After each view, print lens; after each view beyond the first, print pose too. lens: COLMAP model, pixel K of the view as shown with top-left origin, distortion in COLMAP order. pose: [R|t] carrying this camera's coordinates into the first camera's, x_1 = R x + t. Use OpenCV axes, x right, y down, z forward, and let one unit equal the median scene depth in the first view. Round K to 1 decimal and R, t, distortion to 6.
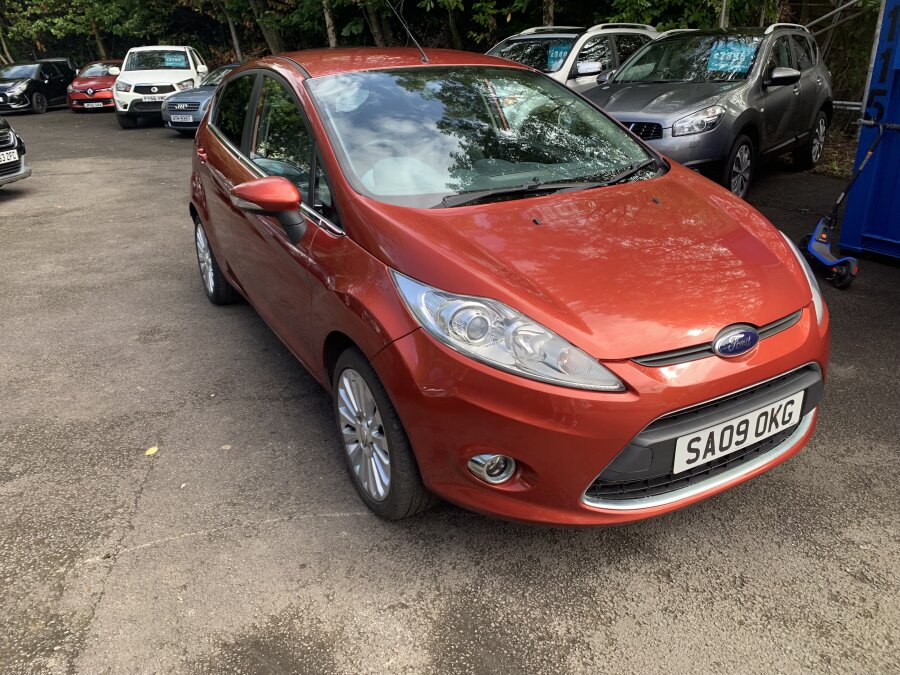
lens RADIAL K [[687.0, 0, 447.2], [0, 687.0, 332.6], [0, 0, 1]] dist [0.017268, -0.008346]
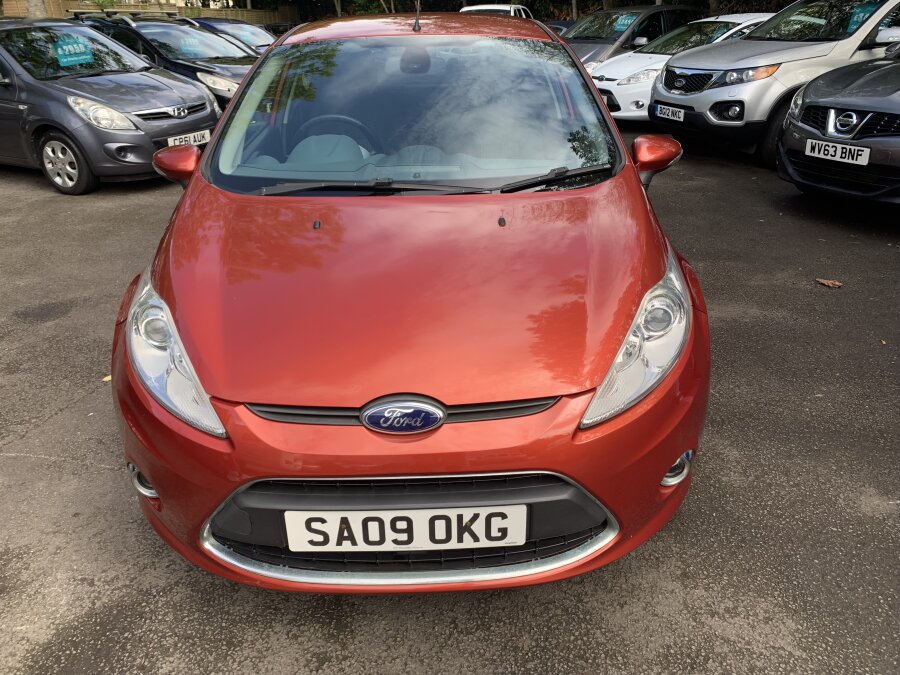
lens RADIAL K [[687.0, 0, 451.9], [0, 687.0, 341.4], [0, 0, 1]] dist [0.017268, -0.008346]
pose [[0.876494, 0.213456, -0.431504, 0.767395], [-0.185998, 0.976877, 0.105431, -0.157961], [0.444031, -0.012150, 0.895929, 0.327581]]
